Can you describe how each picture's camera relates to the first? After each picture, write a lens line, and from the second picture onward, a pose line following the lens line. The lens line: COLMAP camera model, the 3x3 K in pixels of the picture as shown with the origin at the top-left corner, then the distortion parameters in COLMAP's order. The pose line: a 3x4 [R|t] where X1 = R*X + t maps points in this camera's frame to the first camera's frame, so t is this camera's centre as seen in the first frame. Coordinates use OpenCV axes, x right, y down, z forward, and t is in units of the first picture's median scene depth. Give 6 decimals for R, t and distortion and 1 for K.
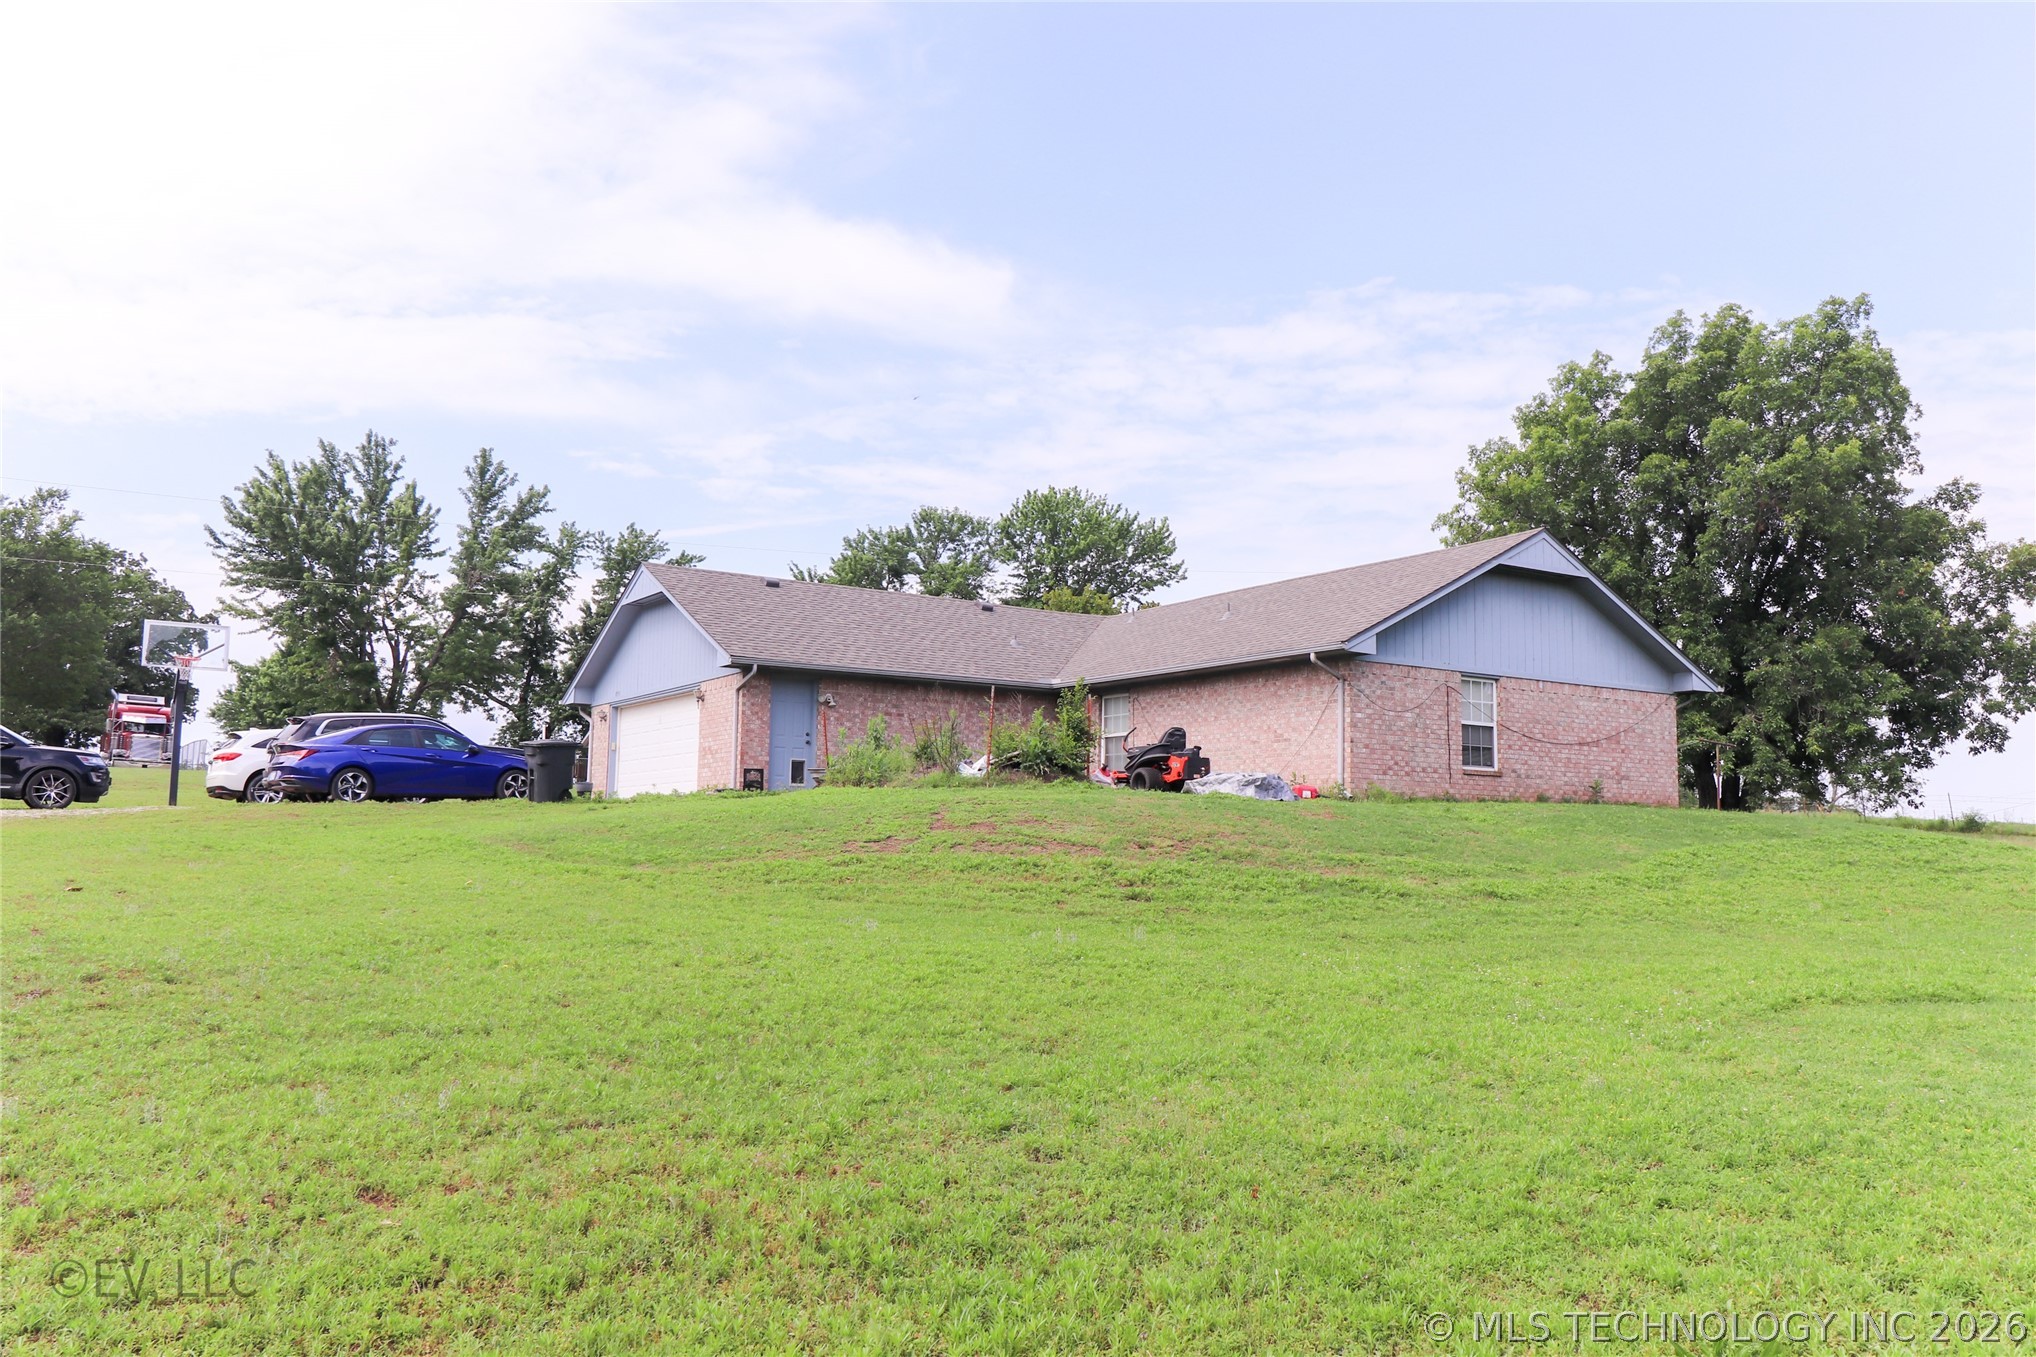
lens RADIAL K [[1650.4, 0, 1013.8], [0, 1650.4, 683.2], [0, 0, 1]] dist [-0.003427, 0.000278]
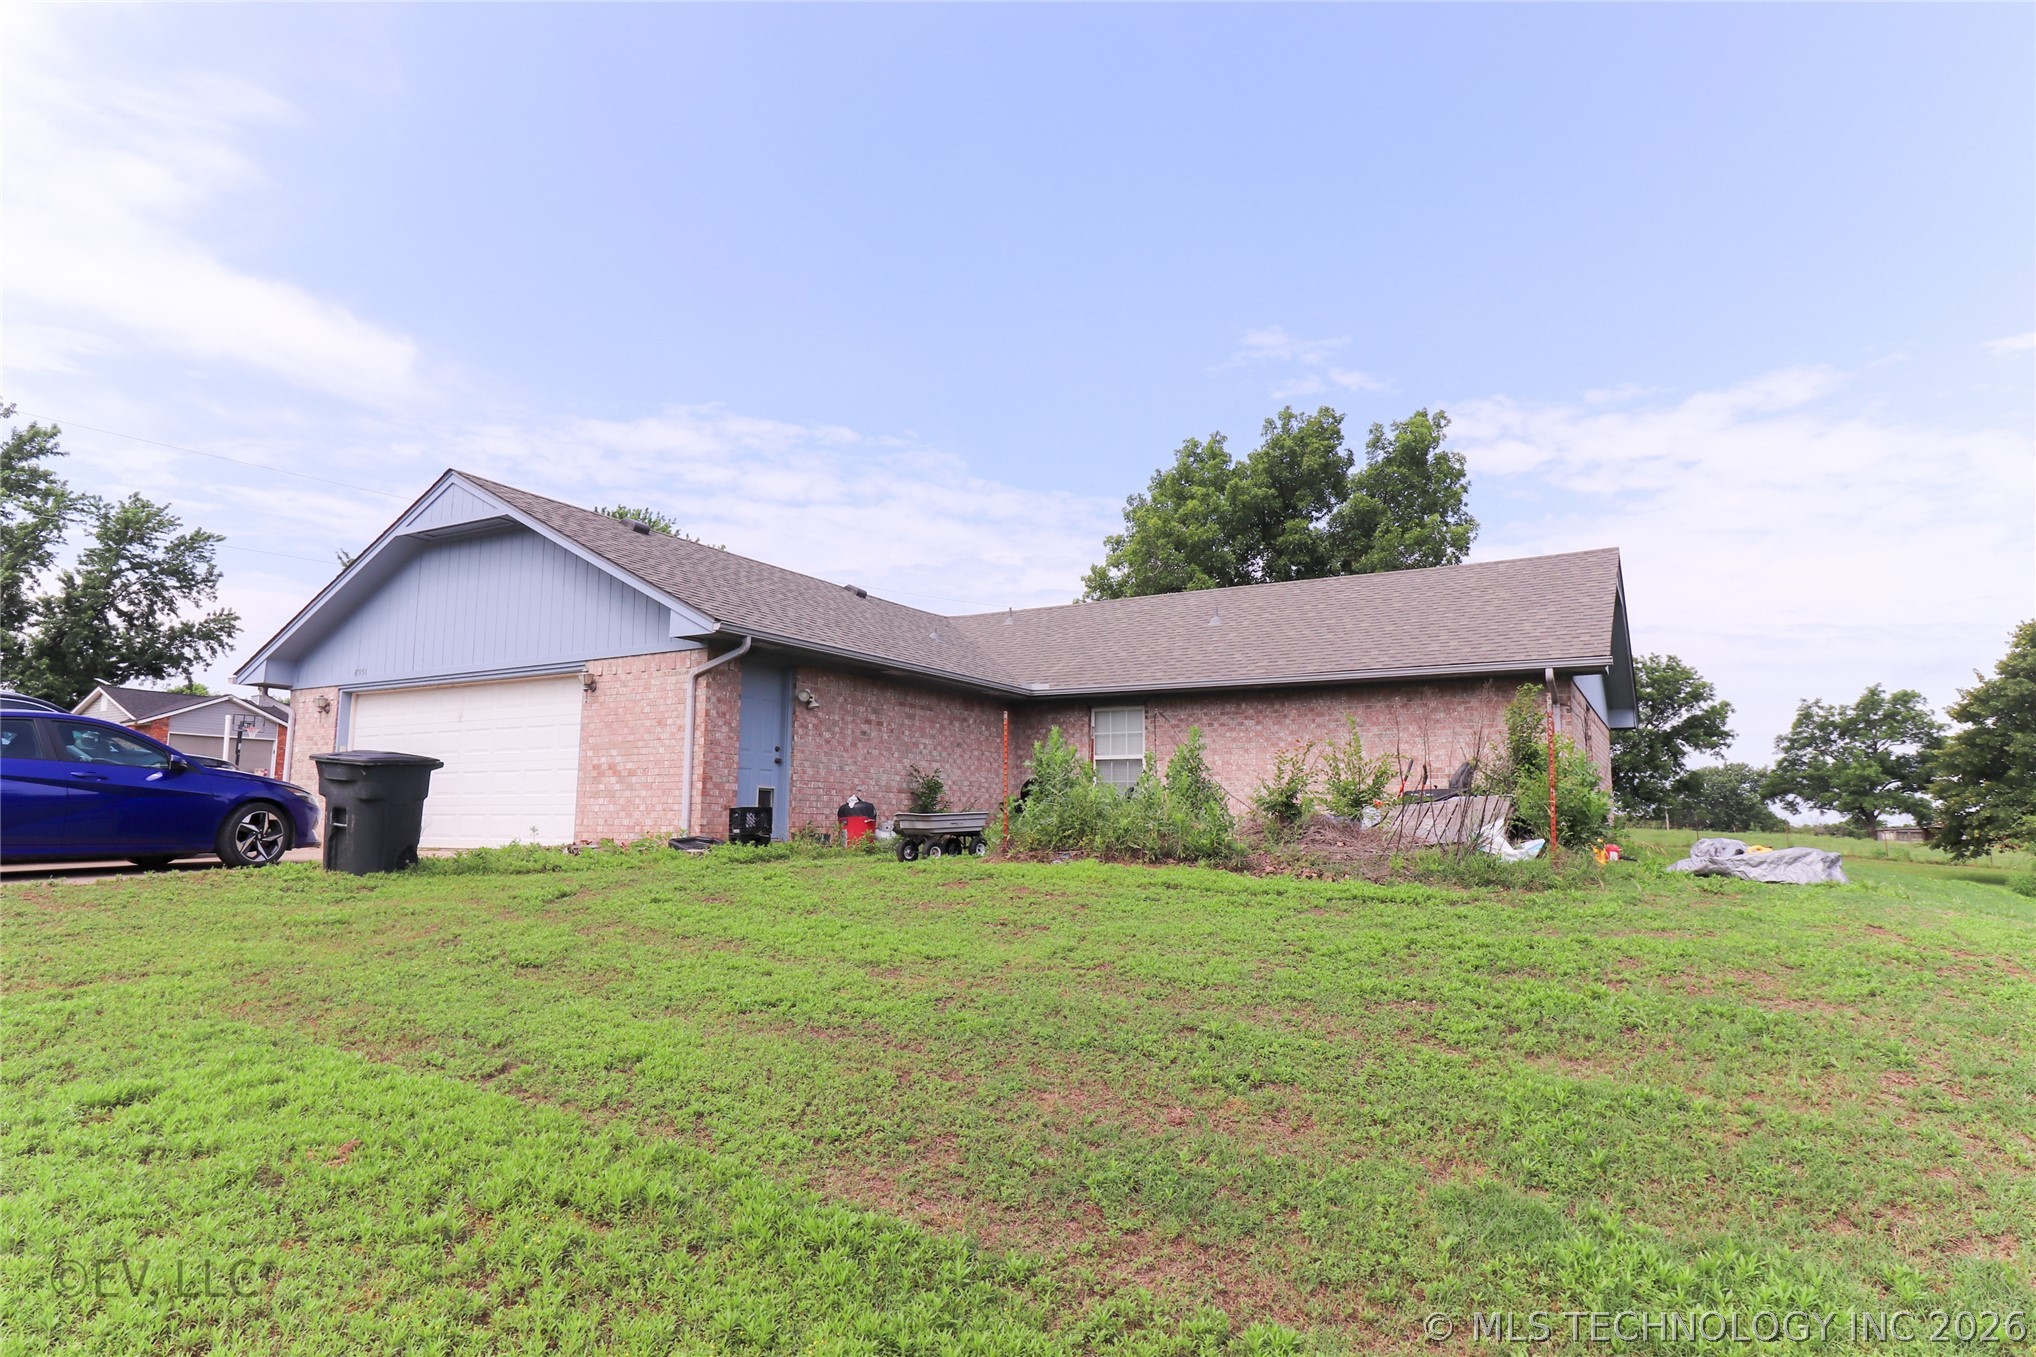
lens RADIAL K [[1222.1, 0, 1017.2], [0, 1222.1, 675.3], [0, 0, 1]] dist [-0.006355, -0.000930]
pose [[0.886982, 0.055061, 0.458509, -0.125625], [-0.044334, 0.998433, -0.034136, 0.006473], [-0.459670, 0.009951, 0.888034, 0.228347]]
